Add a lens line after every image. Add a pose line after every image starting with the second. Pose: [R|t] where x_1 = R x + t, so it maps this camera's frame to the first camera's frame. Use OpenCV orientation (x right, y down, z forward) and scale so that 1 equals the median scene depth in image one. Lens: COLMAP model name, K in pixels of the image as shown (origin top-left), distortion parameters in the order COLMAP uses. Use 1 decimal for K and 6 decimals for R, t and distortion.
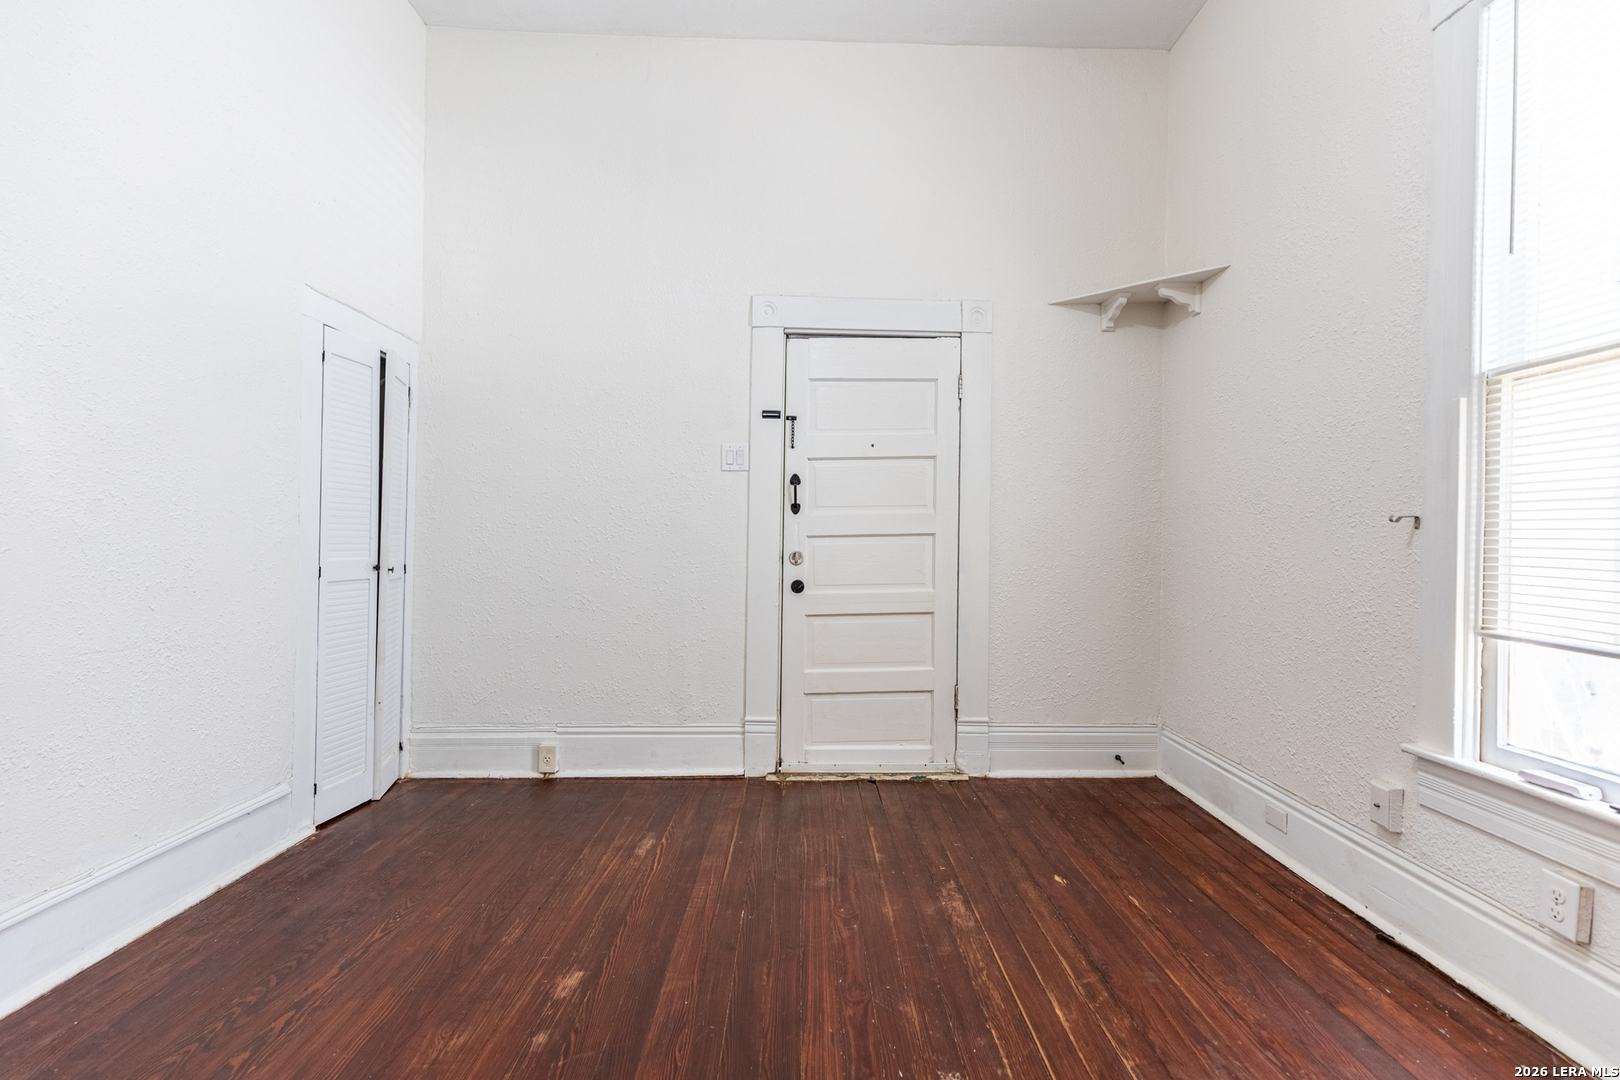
lens RADIAL K [[725.2, 0, 812.6], [0, 725.2, 546.8], [0, 0, 1]] dist [0.006743, -0.002071]
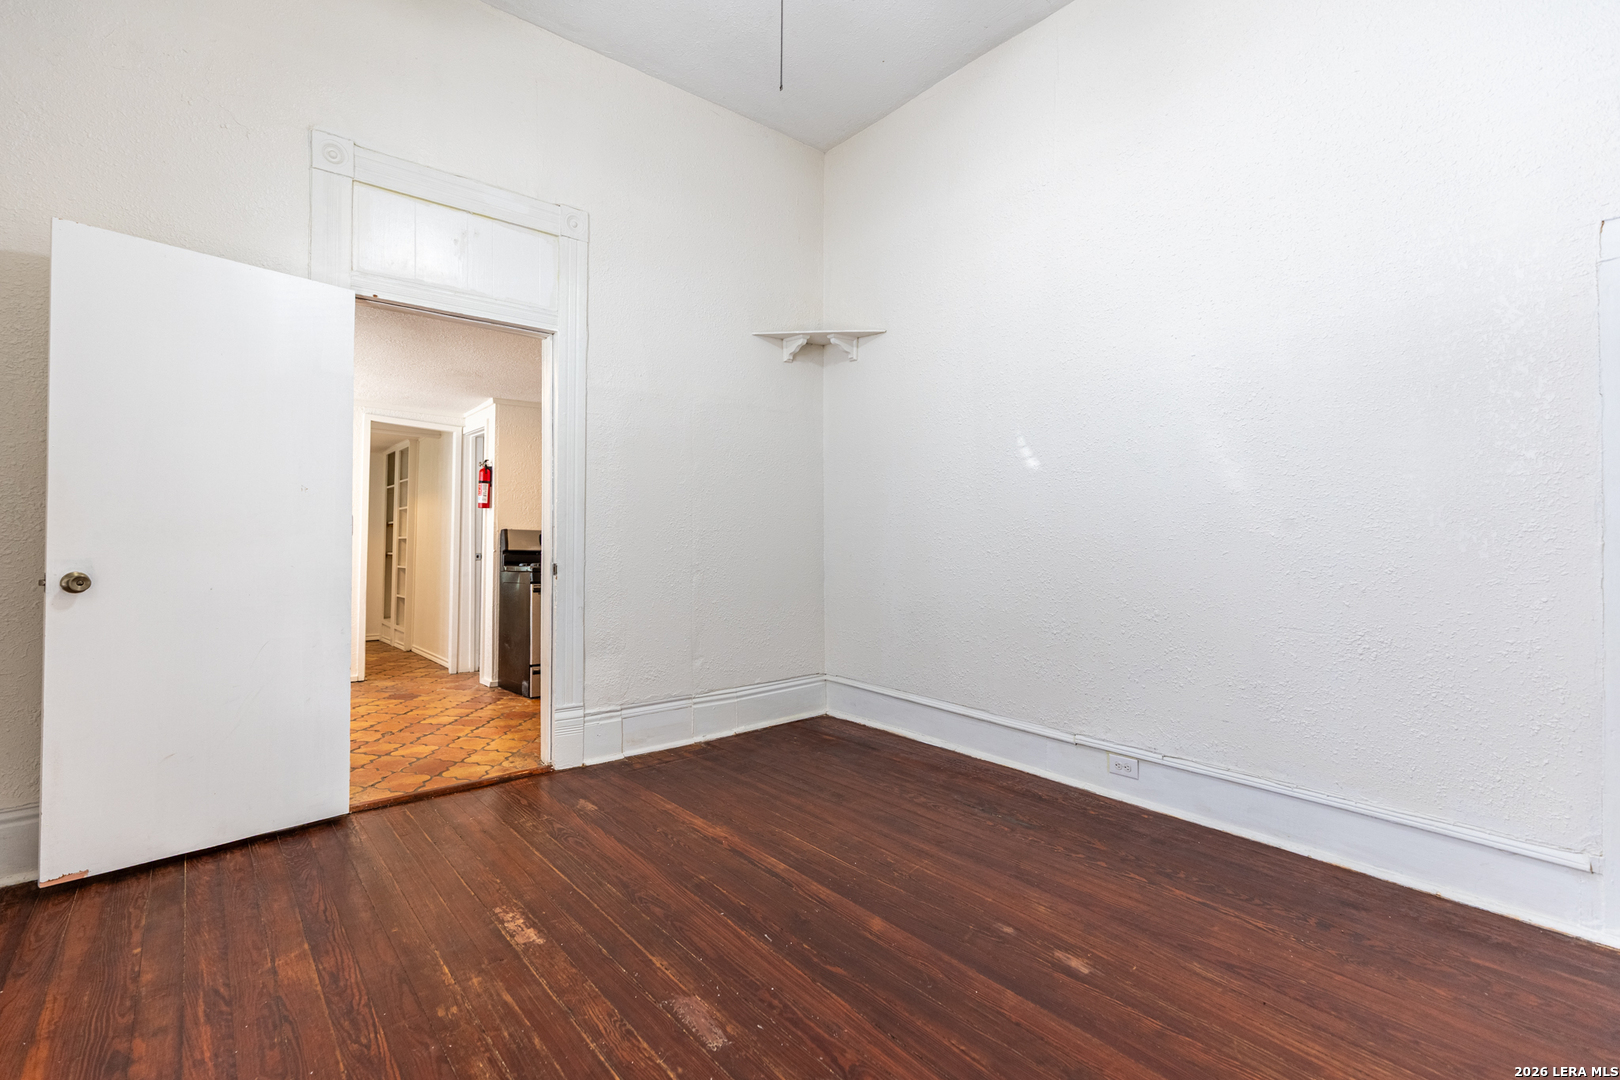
lens RADIAL K [[725.2, 0, 810.2], [0, 725.2, 532.3], [0, 0, 1]] dist [0.006743, -0.002071]
pose [[-0.781143, -0.023341, -0.623915, 0.340007], [-0.016978, 0.999726, -0.016144, -0.003042], [0.624121, -0.002018, -0.781325, 0.837413]]
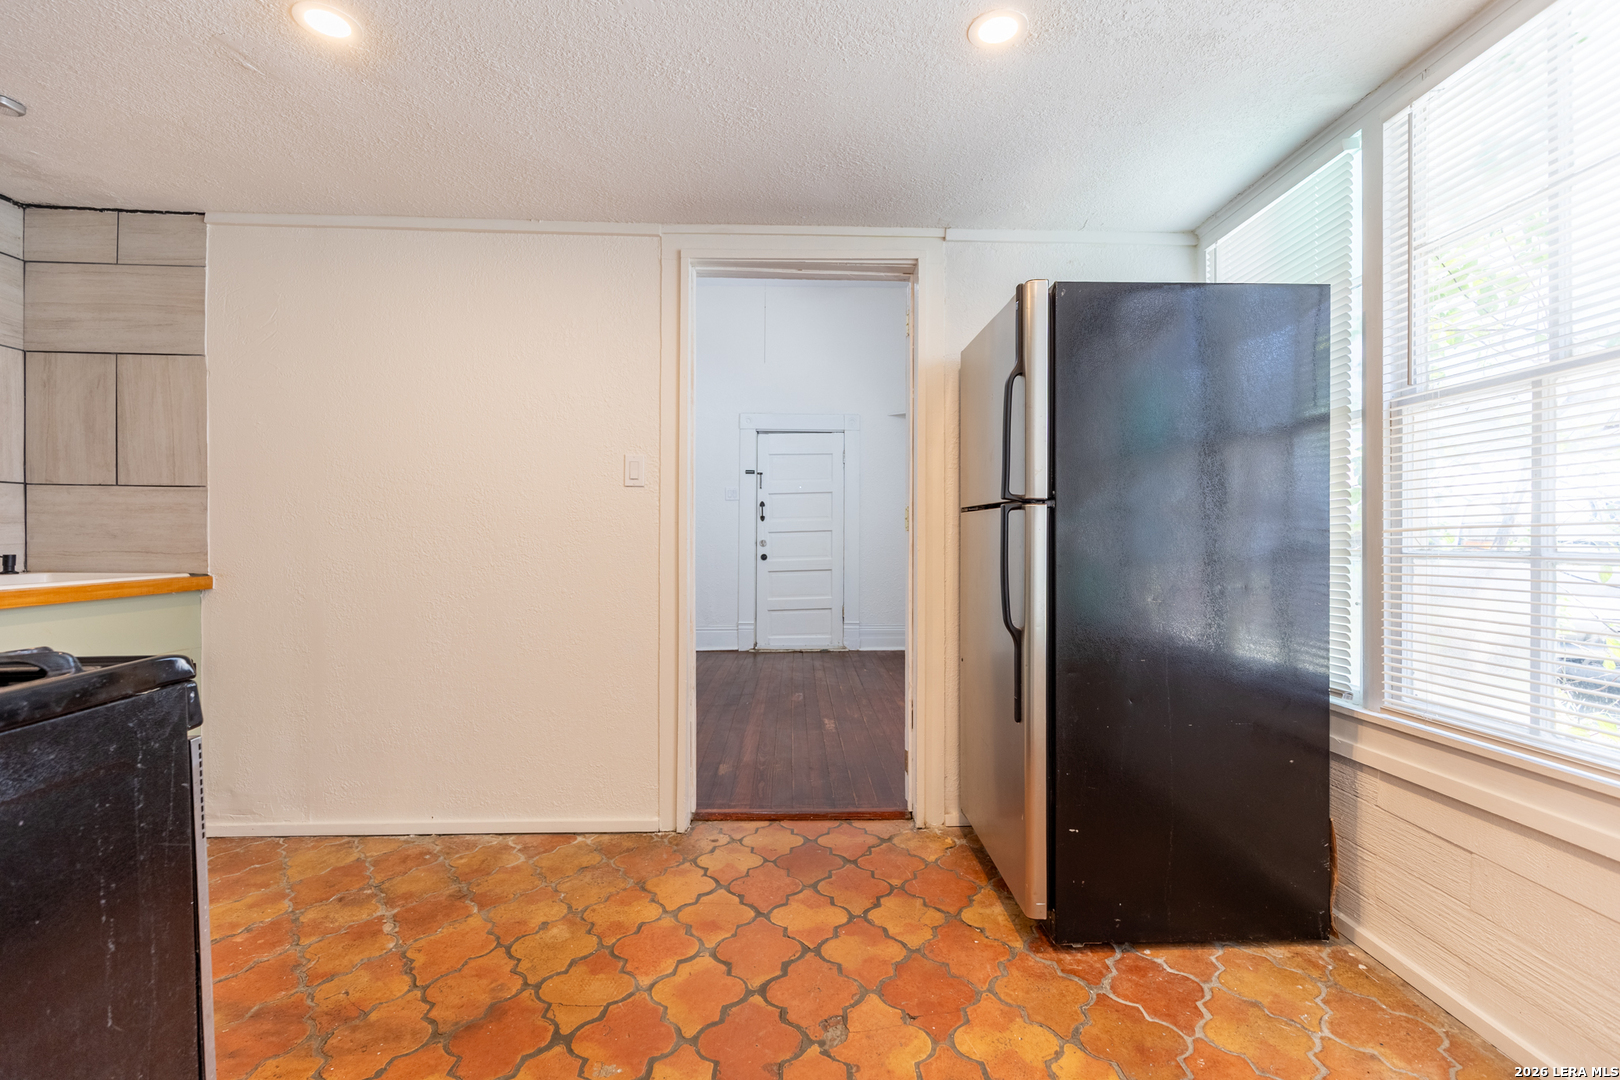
lens RADIAL K [[725.2, 0, 812.9], [0, 725.2, 535.6], [0, 0, 1]] dist [0.006743, -0.002071]
pose [[0.999957, -0.008570, 0.003443, 0.111684], [0.008587, 0.999951, -0.004960, 0.006829], [-0.003400, 0.004989, 0.999982, -1.041953]]
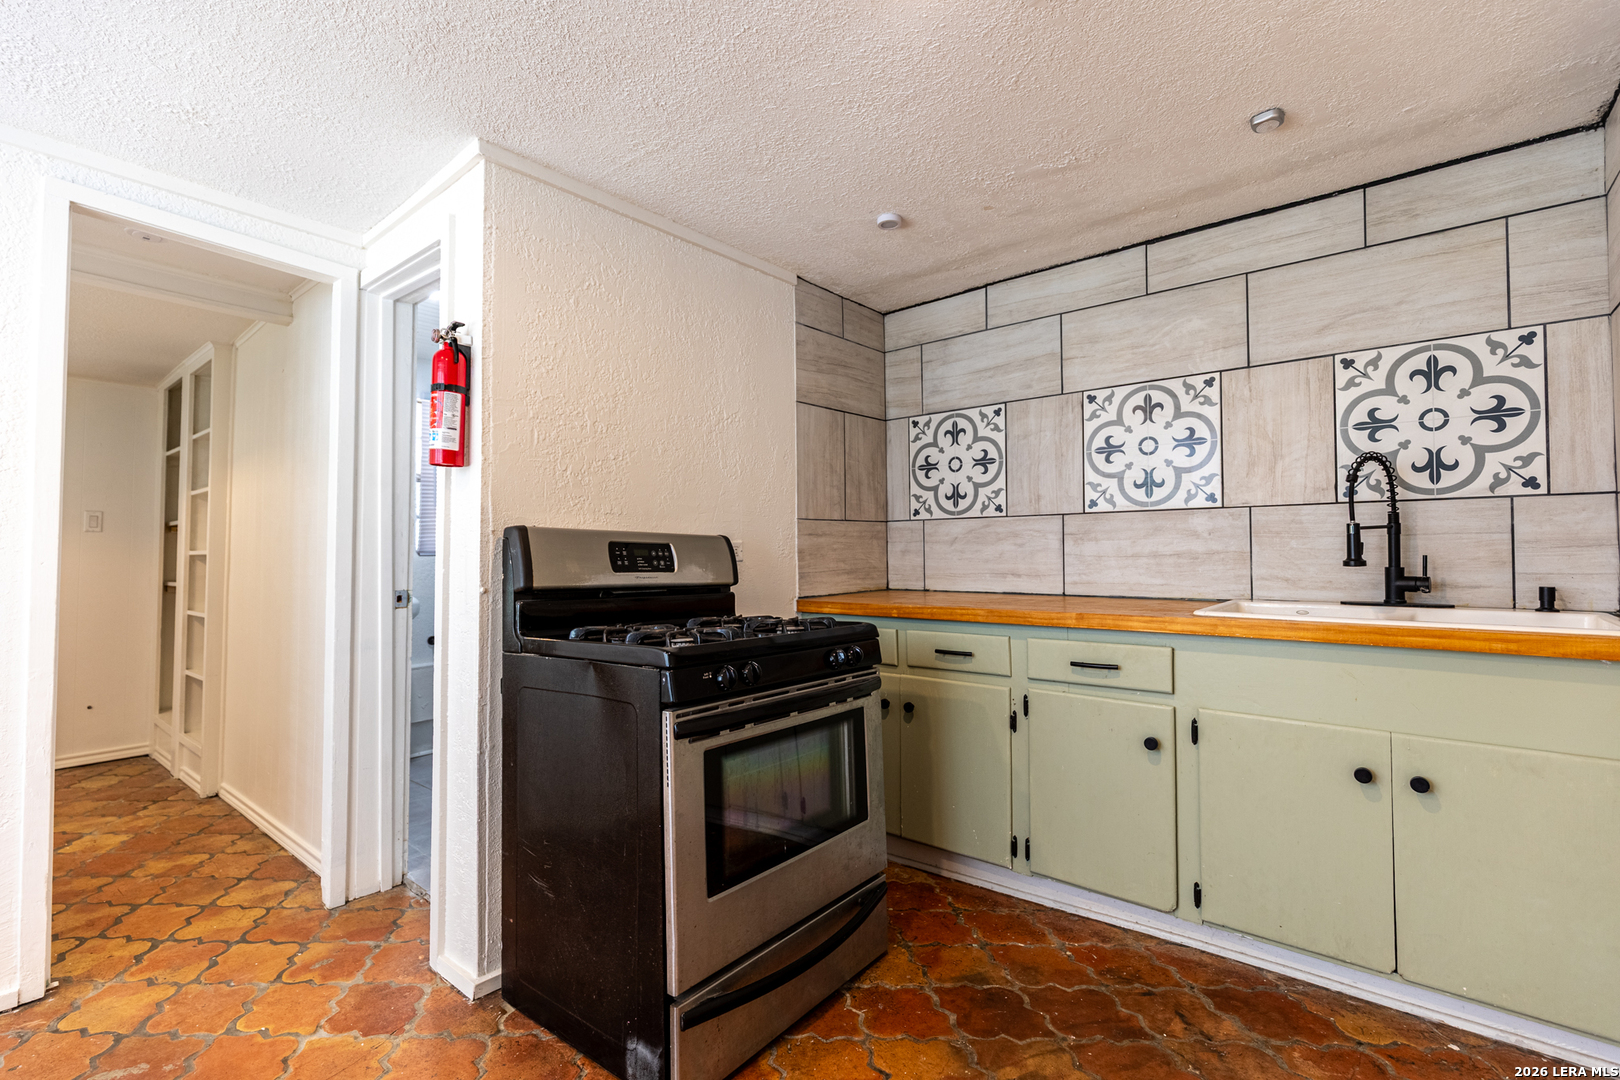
lens RADIAL K [[725.2, 0, 819.8], [0, 725.2, 537.5], [0, 0, 1]] dist [0.006743, -0.002071]
pose [[-0.657728, -0.021332, -0.752954, 0.118456], [-0.007410, 0.999734, -0.021850, -0.006600], [0.753219, -0.008792, -0.657710, -0.358158]]
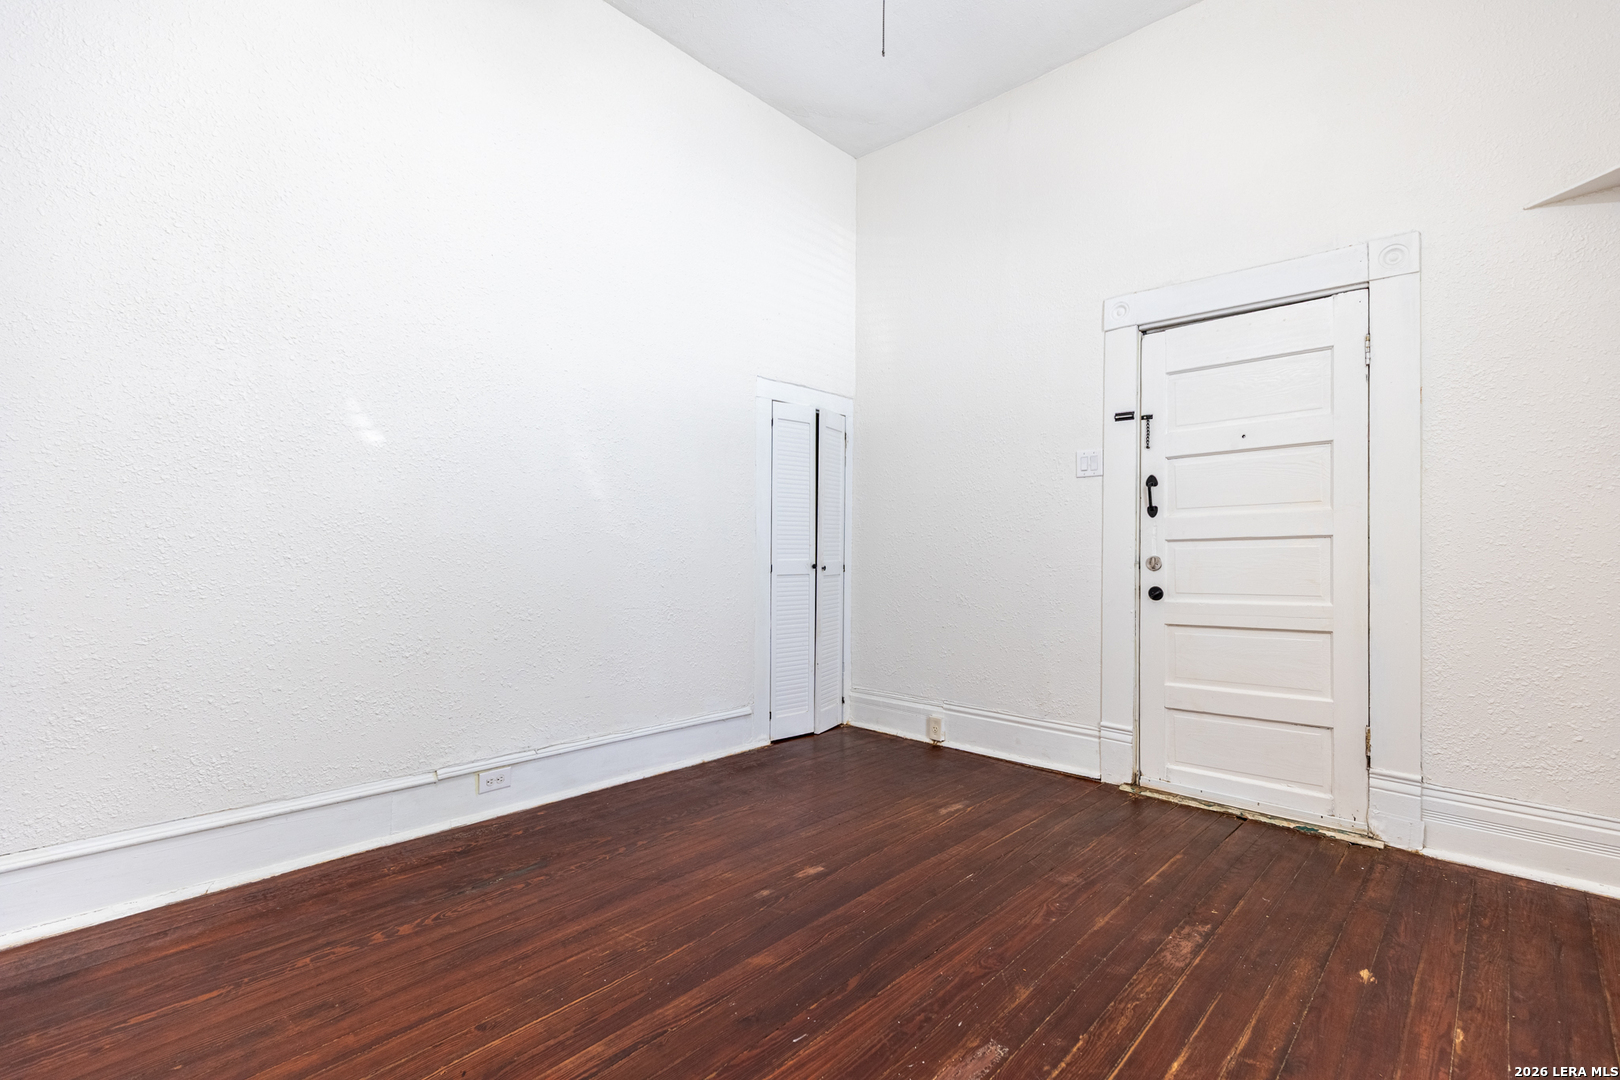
lens RADIAL K [[725.2, 0, 823.9], [0, 725.2, 533.0], [0, 0, 1]] dist [0.006743, -0.002071]
pose [[0.717040, -0.015859, -0.696852, 0.339628], [0.001623, 0.999776, -0.021083, -0.003878], [0.697030, 0.013987, 0.716905, 0.015140]]
